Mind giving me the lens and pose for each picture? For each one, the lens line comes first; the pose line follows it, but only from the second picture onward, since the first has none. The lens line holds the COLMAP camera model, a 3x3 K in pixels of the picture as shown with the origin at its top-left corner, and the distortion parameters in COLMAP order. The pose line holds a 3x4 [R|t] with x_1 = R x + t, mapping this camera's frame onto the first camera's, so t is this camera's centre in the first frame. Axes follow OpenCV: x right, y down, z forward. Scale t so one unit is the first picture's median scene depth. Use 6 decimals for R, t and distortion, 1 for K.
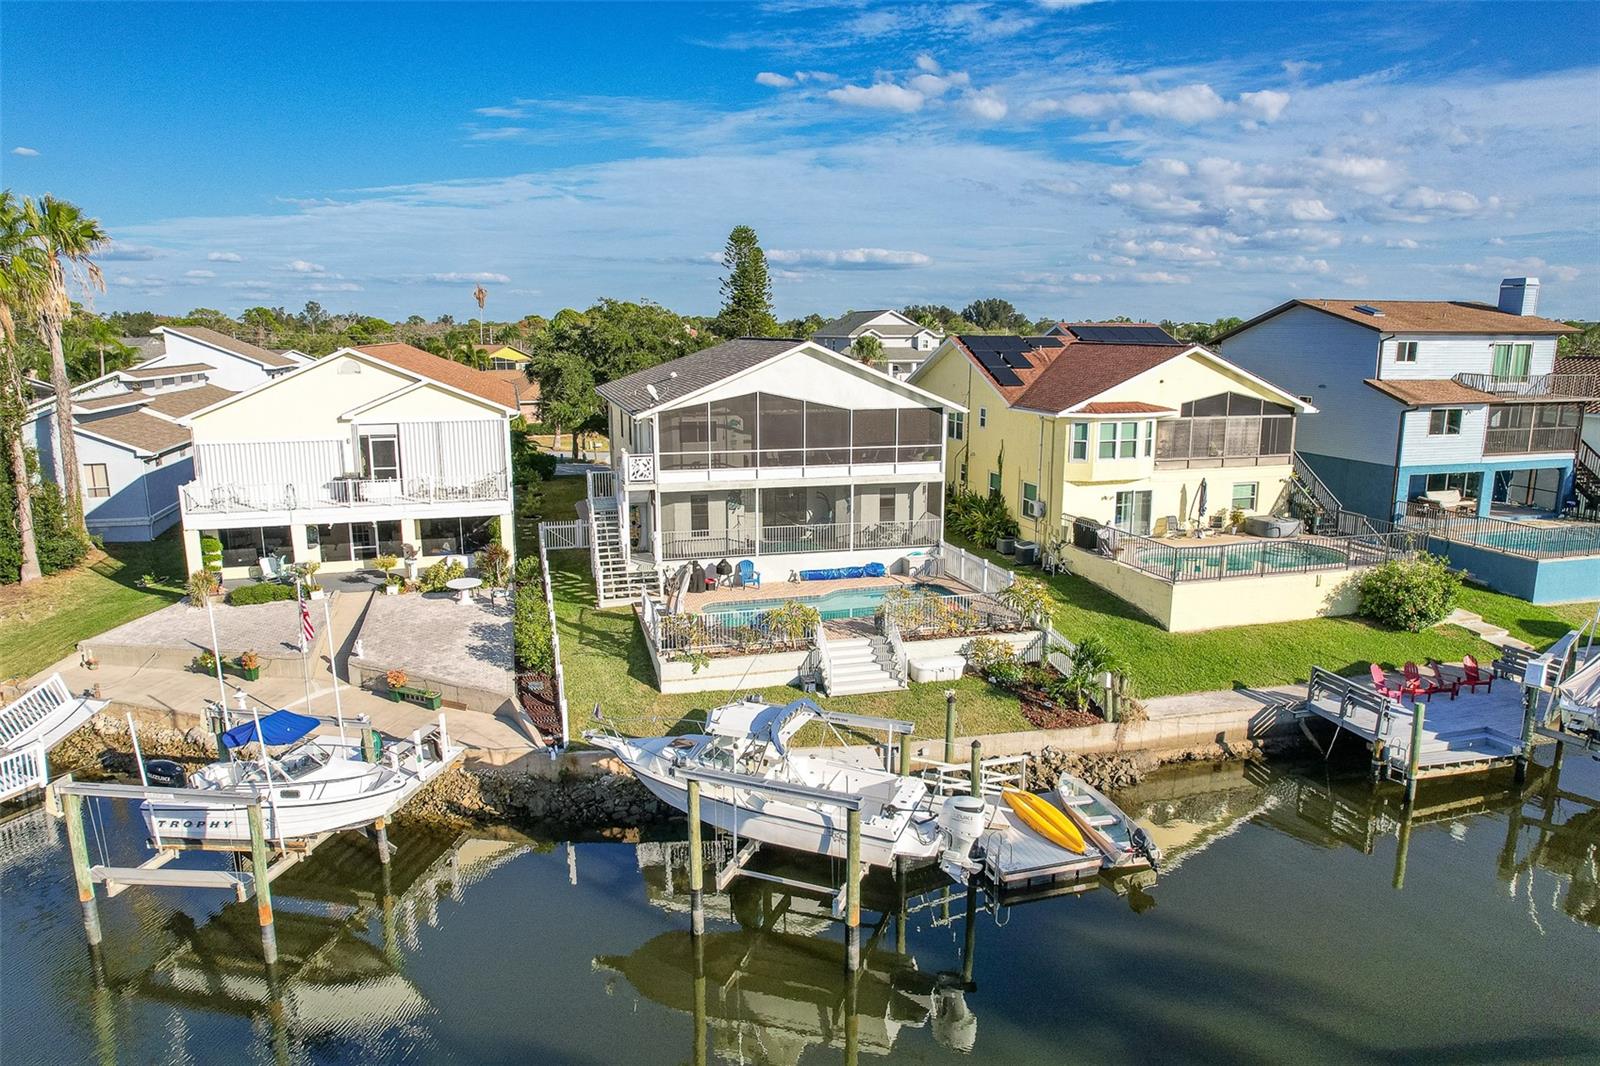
lens RADIAL K [[1021.3, 0, 810.0], [0, 1021.3, 532.7], [0, 0, 1]] dist [-0.078057, 0.071080]
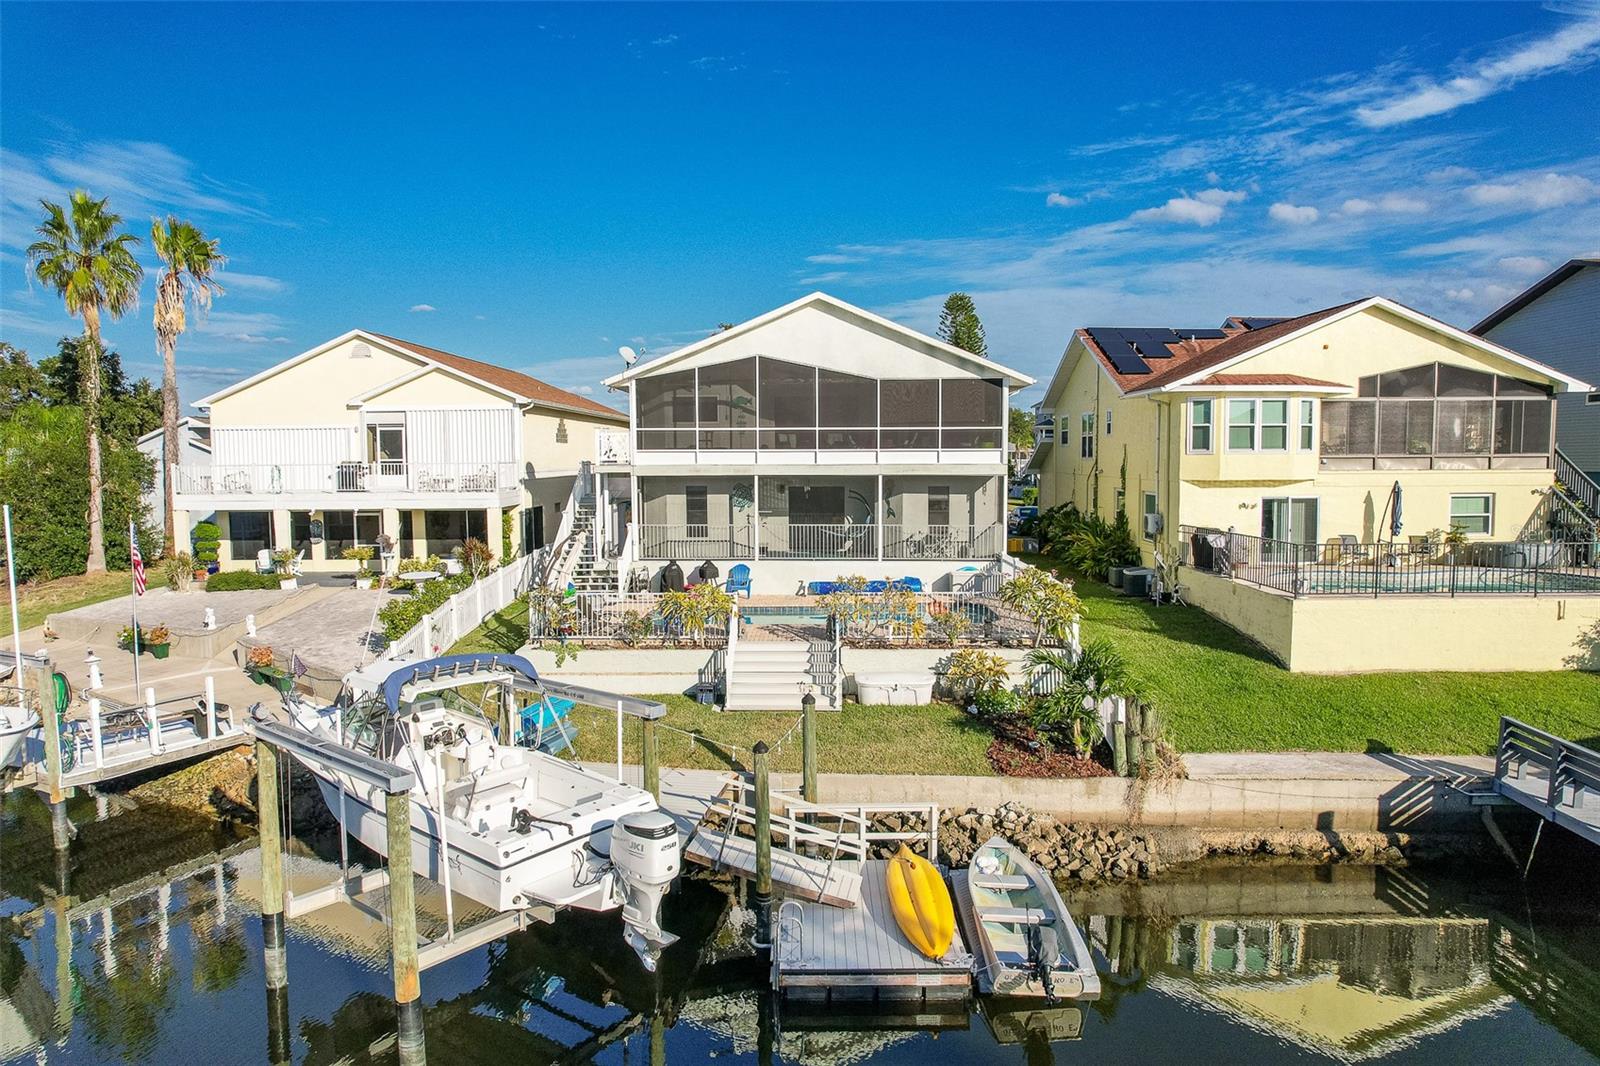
lens RADIAL K [[1021.3, 0, 810.0], [0, 1021.3, 532.7], [0, 0, 1]] dist [-0.078057, 0.071080]
pose [[0.957278, 0.015919, -0.288730, 0.251840], [-0.049520, 0.992758, -0.109448, 0.099275], [0.284896, 0.119070, 0.951134, 0.280052]]
